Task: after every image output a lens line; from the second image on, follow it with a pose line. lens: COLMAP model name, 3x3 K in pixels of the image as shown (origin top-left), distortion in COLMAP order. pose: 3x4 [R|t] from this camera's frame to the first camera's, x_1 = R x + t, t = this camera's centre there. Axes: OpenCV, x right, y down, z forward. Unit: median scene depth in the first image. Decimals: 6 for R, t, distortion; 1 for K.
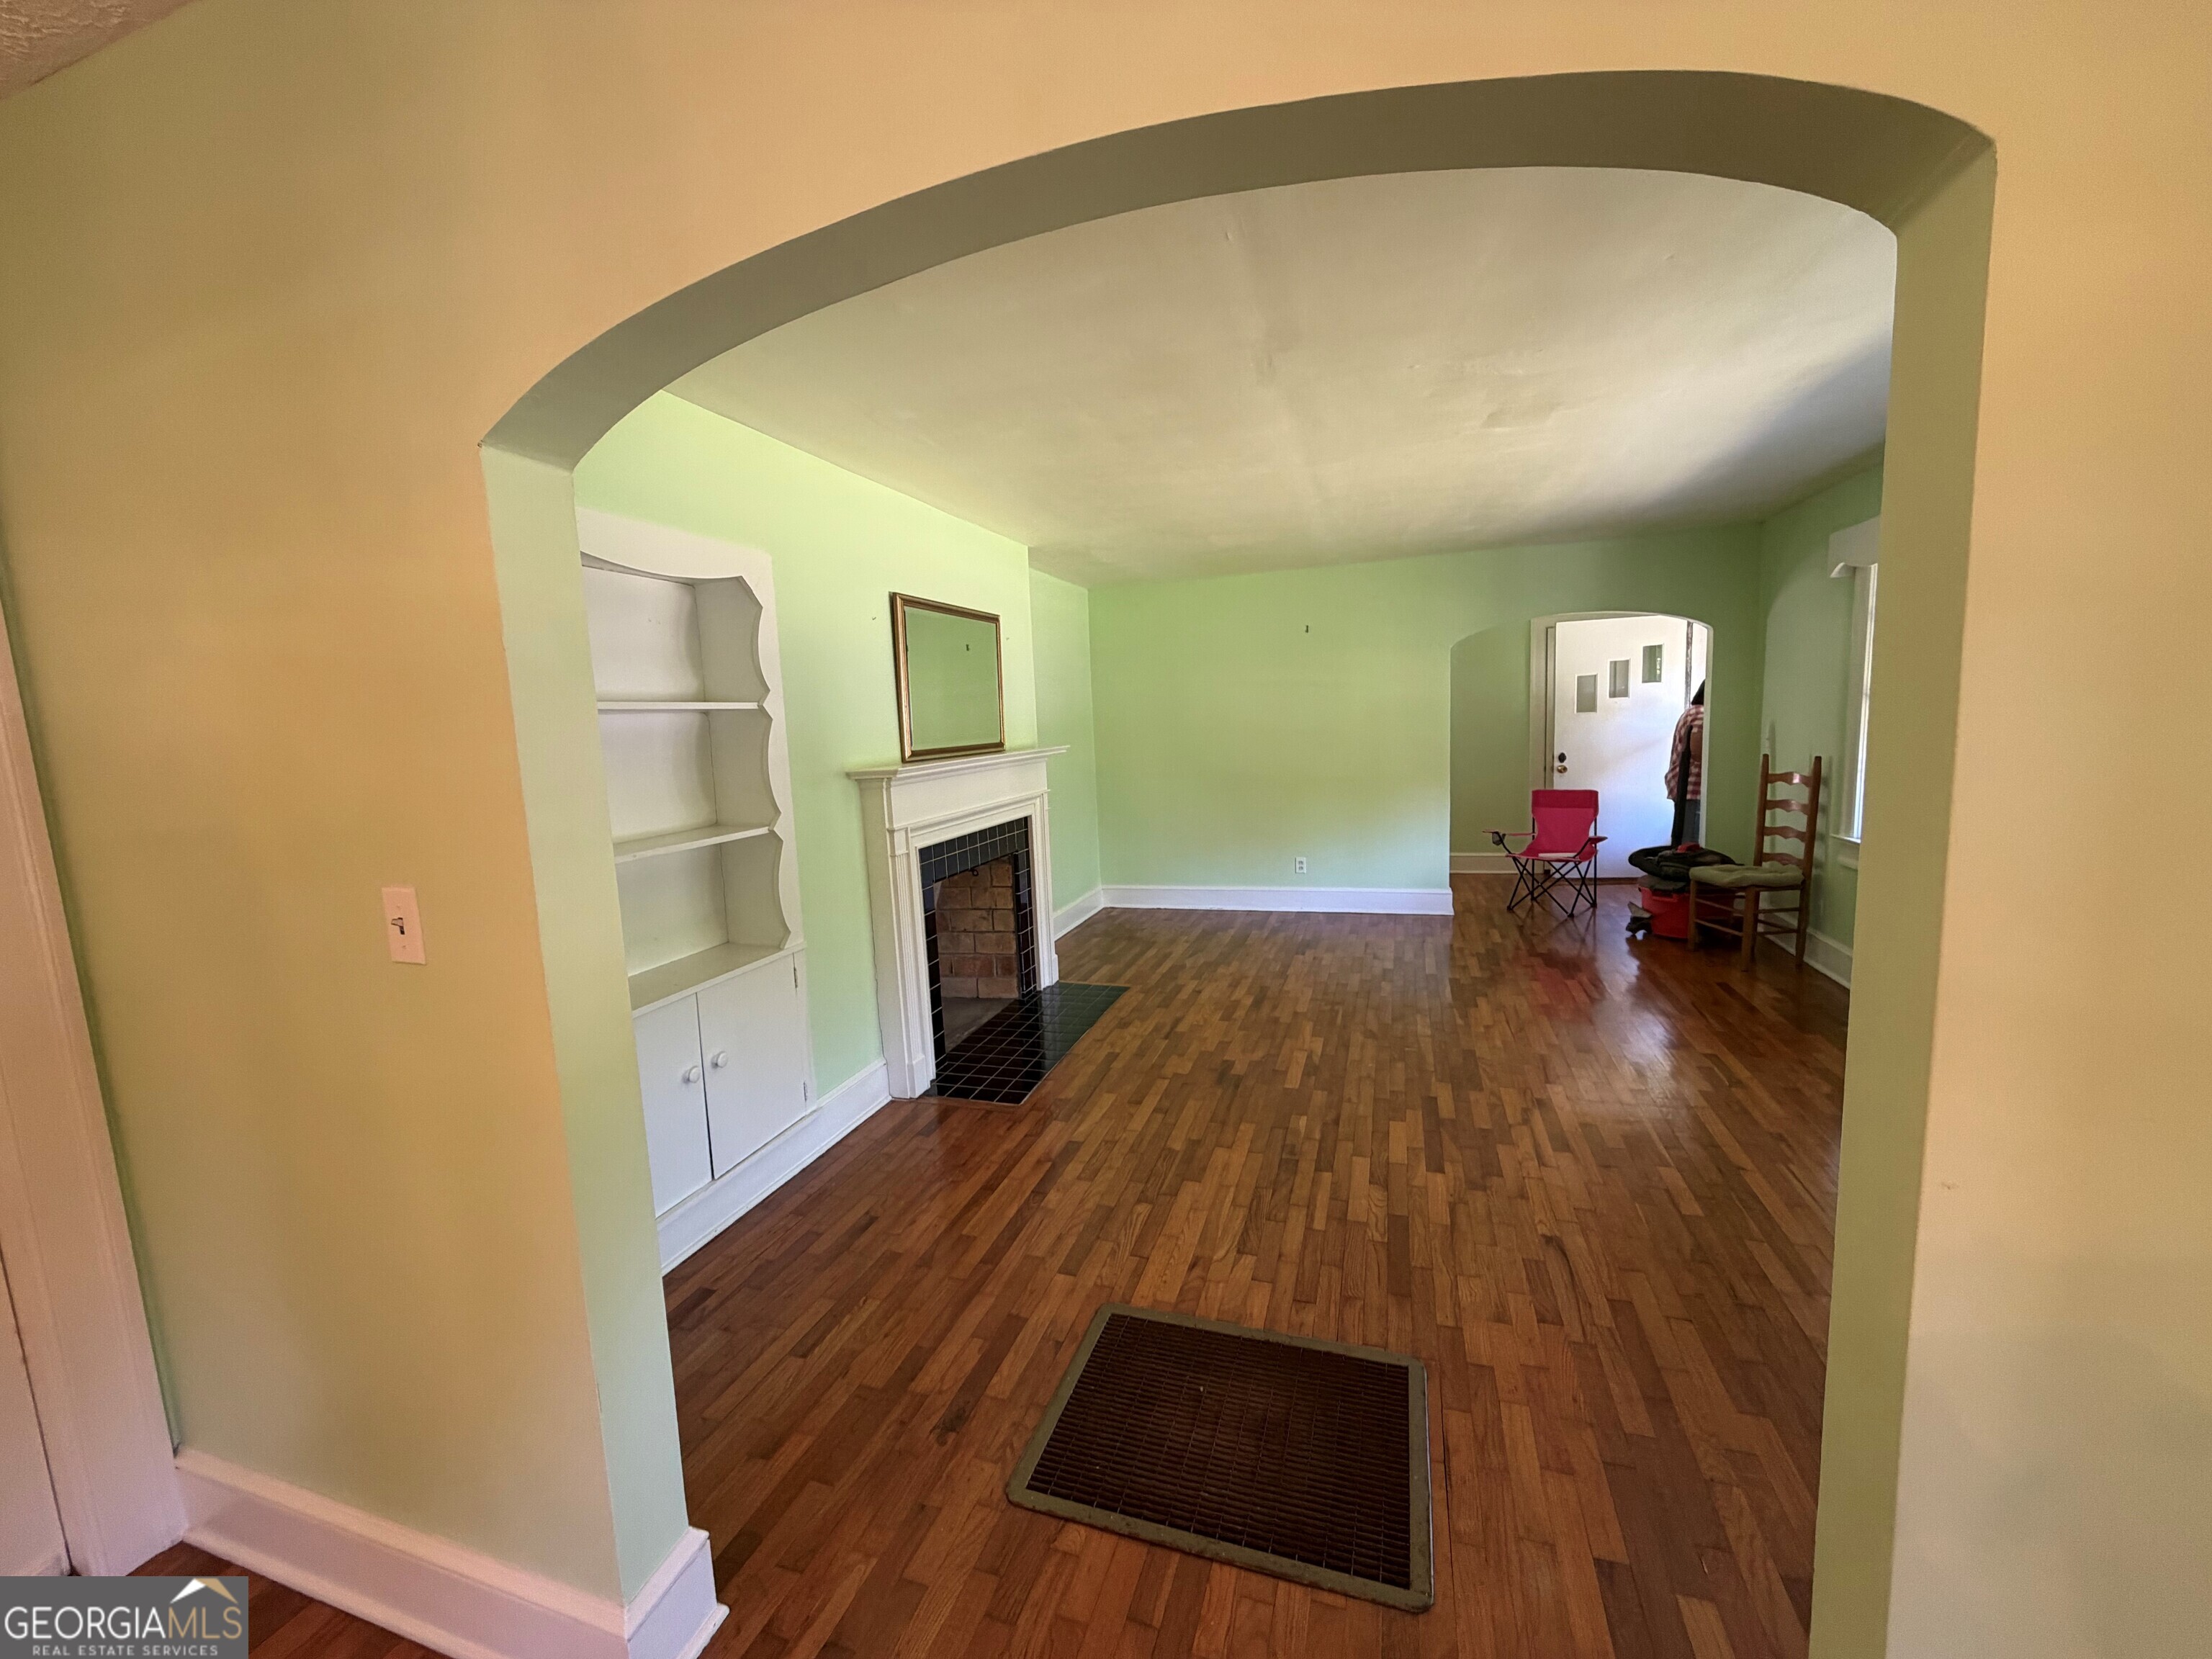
lens RADIAL K [[886.6, 0, 1098.4], [0, 886.6, 829.4], [0, 0, 1]] dist [0.000740, -0.000157]
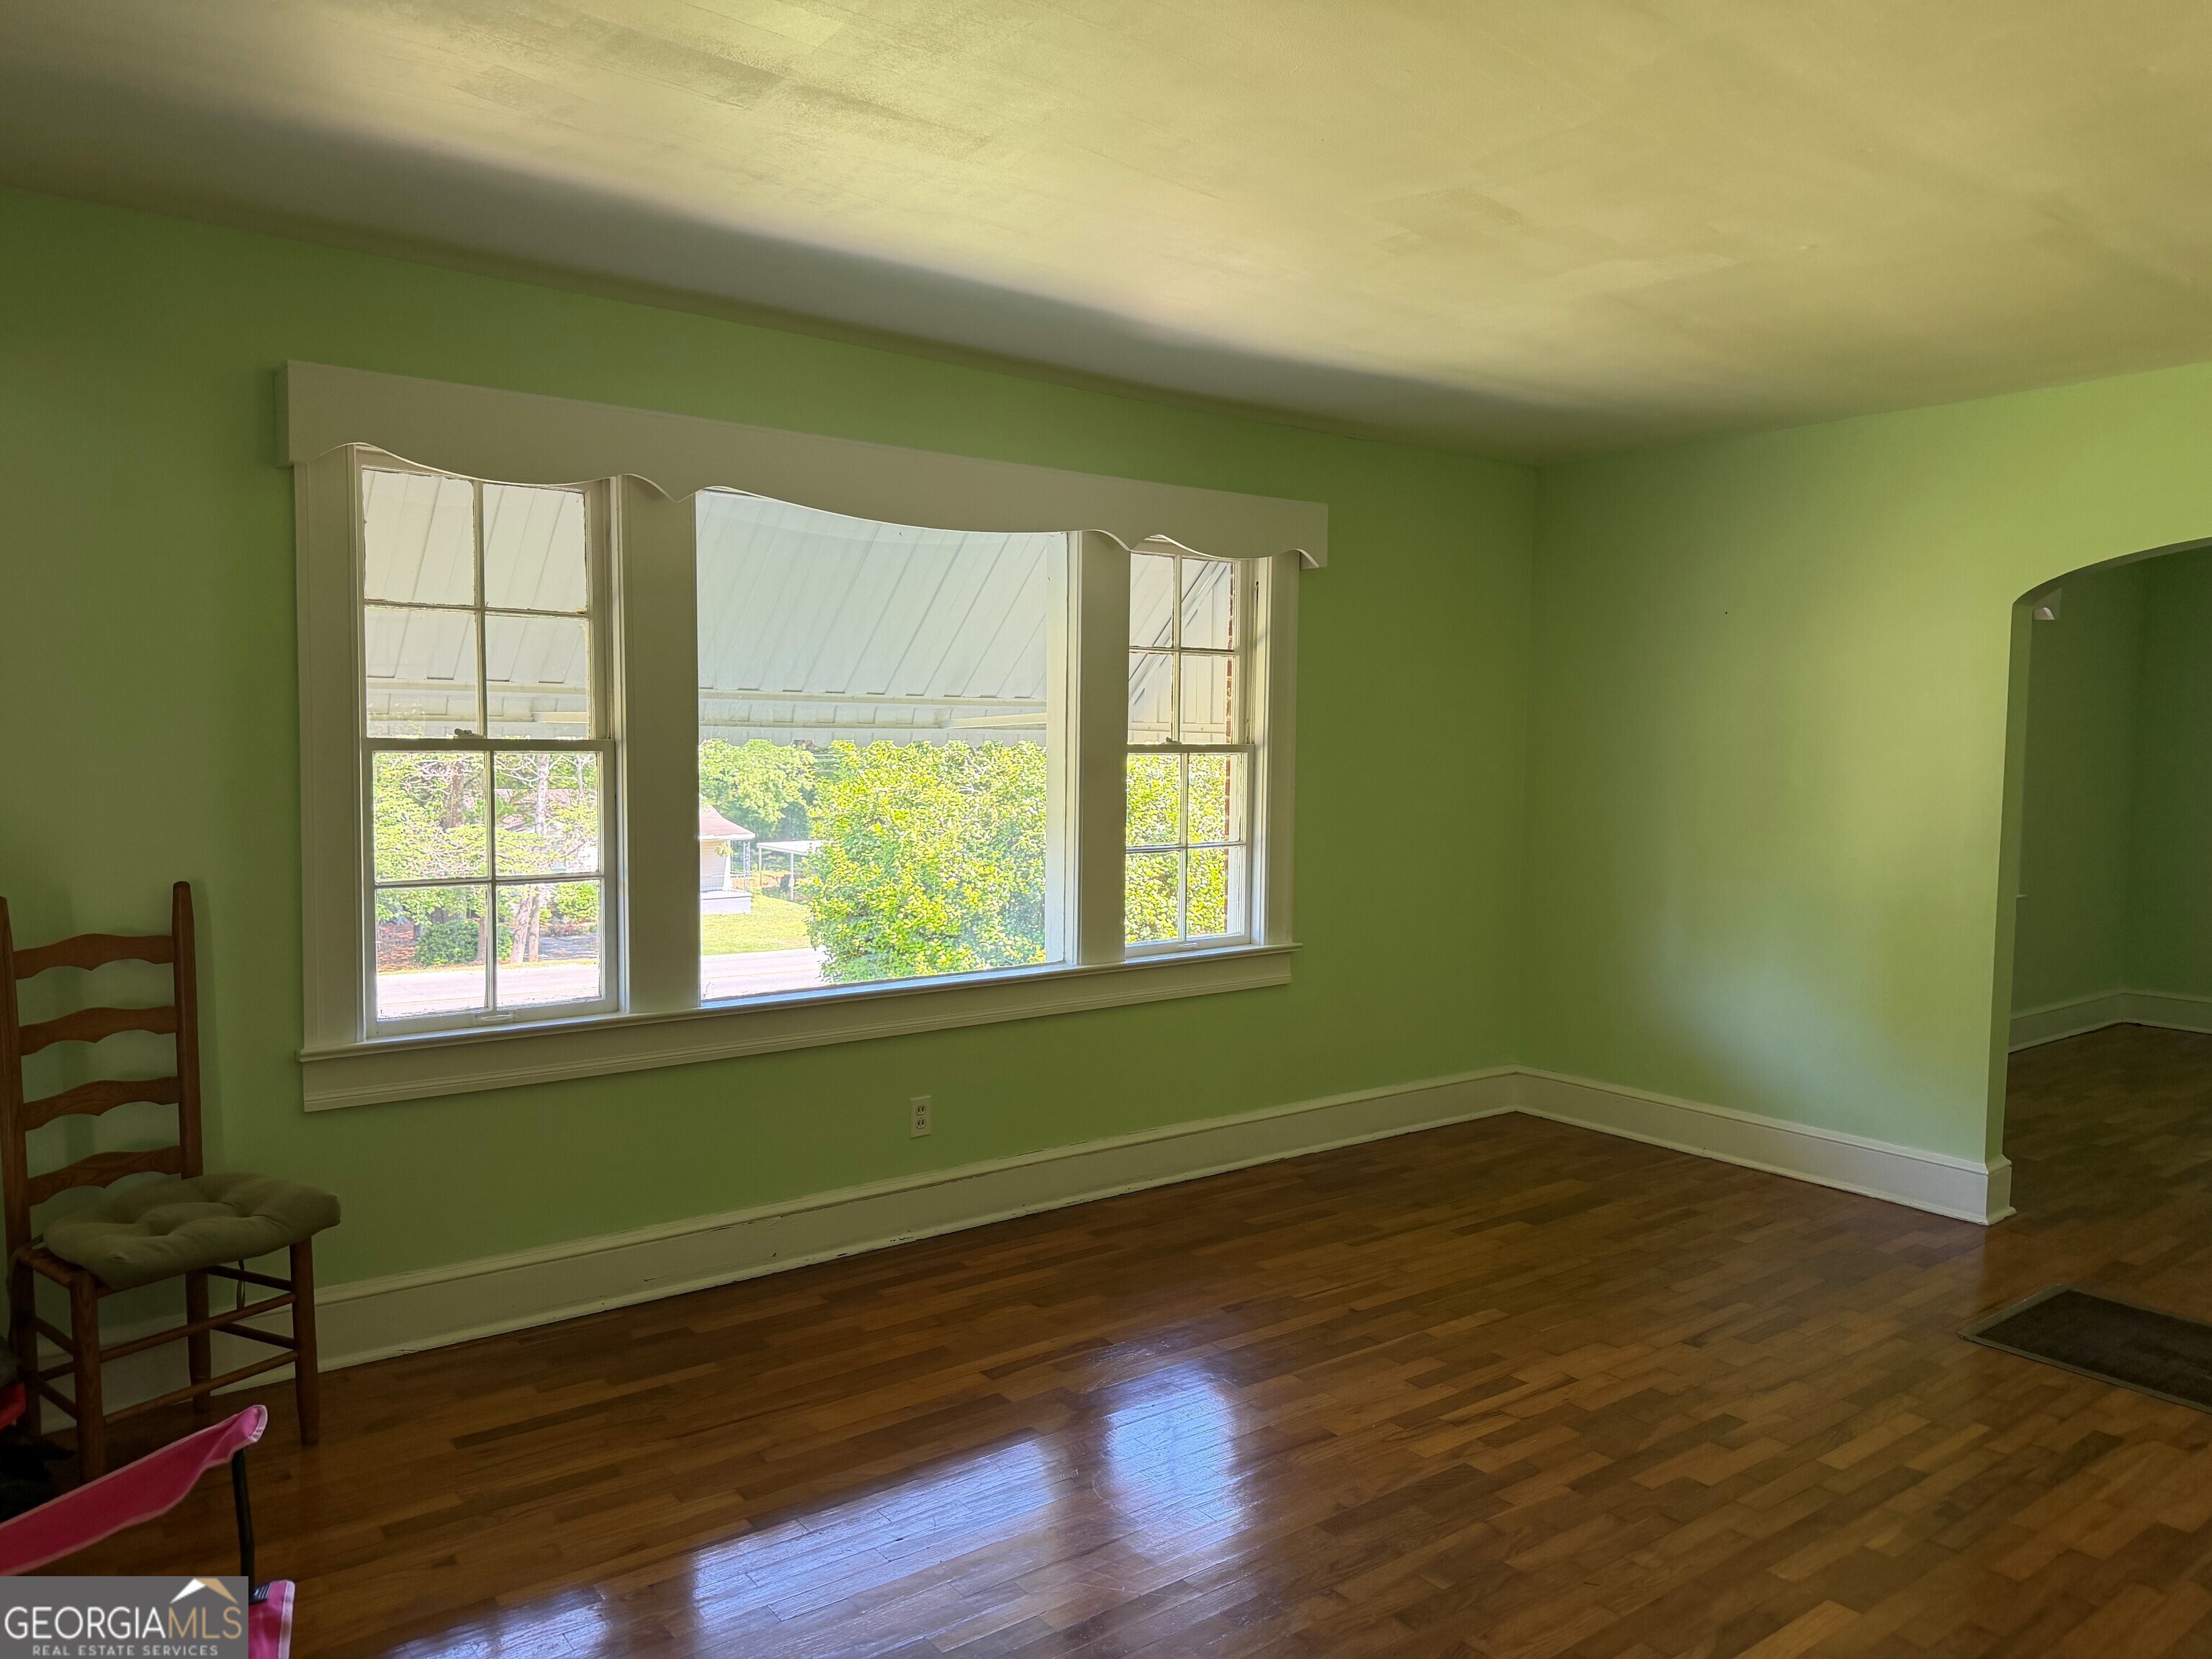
lens RADIAL K [[1556.2, 0, 1100.5], [0, 1556.2, 822.8], [0, 0, 1]] dist [-0.003824, -0.001438]
pose [[-0.823317, -0.002943, 0.567574, 0.100901], [0.096220, 0.984789, 0.144681, -0.254035], [-0.559367, 0.173730, -0.810510, 1.978997]]
